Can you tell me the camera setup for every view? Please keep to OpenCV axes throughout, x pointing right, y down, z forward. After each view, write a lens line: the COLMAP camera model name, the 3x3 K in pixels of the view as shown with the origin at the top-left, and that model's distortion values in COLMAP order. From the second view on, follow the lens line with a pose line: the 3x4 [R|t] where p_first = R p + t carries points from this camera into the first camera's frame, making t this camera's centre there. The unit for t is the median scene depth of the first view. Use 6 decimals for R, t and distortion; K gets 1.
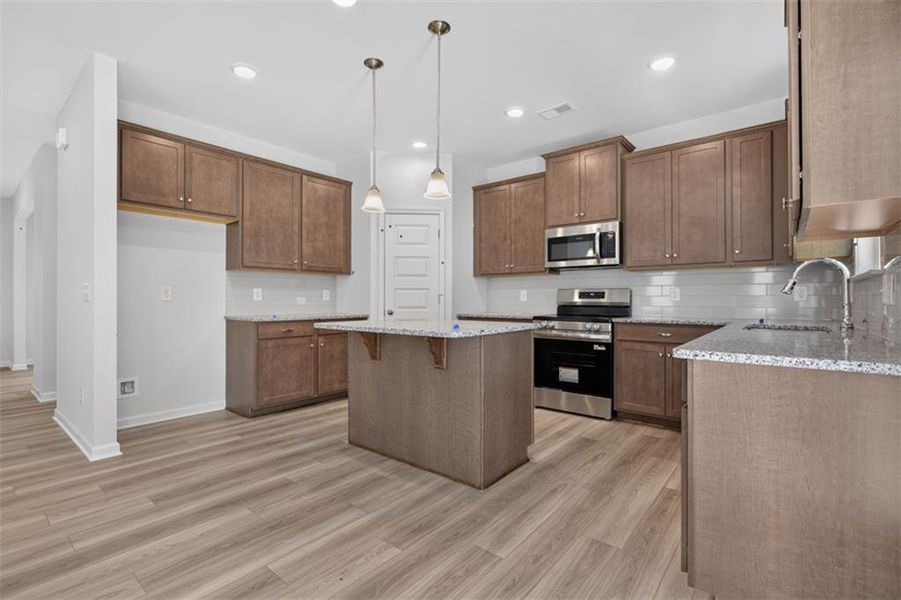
lens RADIAL K [[410.3, 0, 448.5], [0, 410.3, 295.7], [0, 0, 1]] dist [-0.002915, -0.000099]
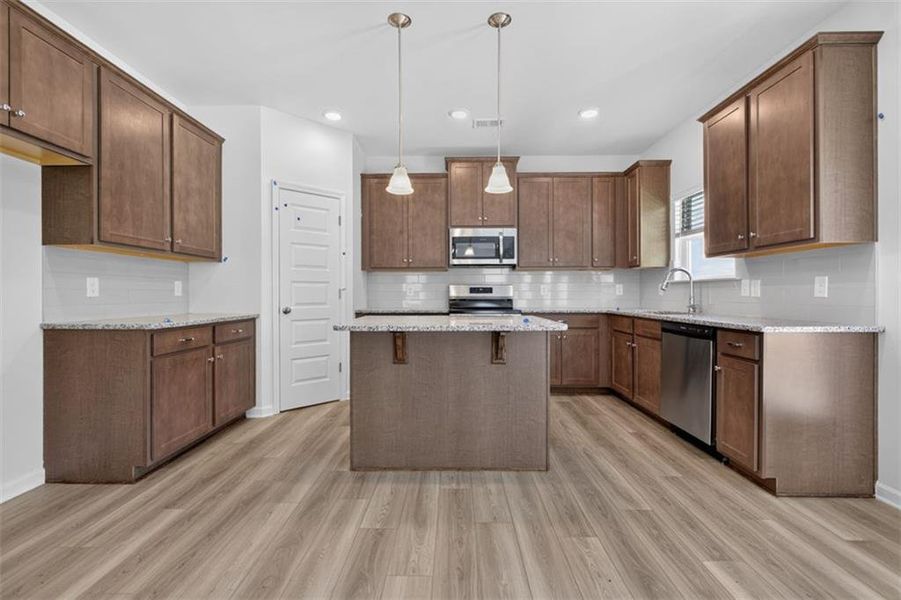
lens RADIAL K [[407.3, 0, 446.8], [0, 407.3, 294.1], [0, 0, 1]] dist [-0.003530, -0.000061]
pose [[0.780668, -0.001634, 0.624944, -0.475754], [-0.003738, 0.999966, 0.007283, 0.001028], [-0.624935, -0.008022, 0.780635, 0.199765]]
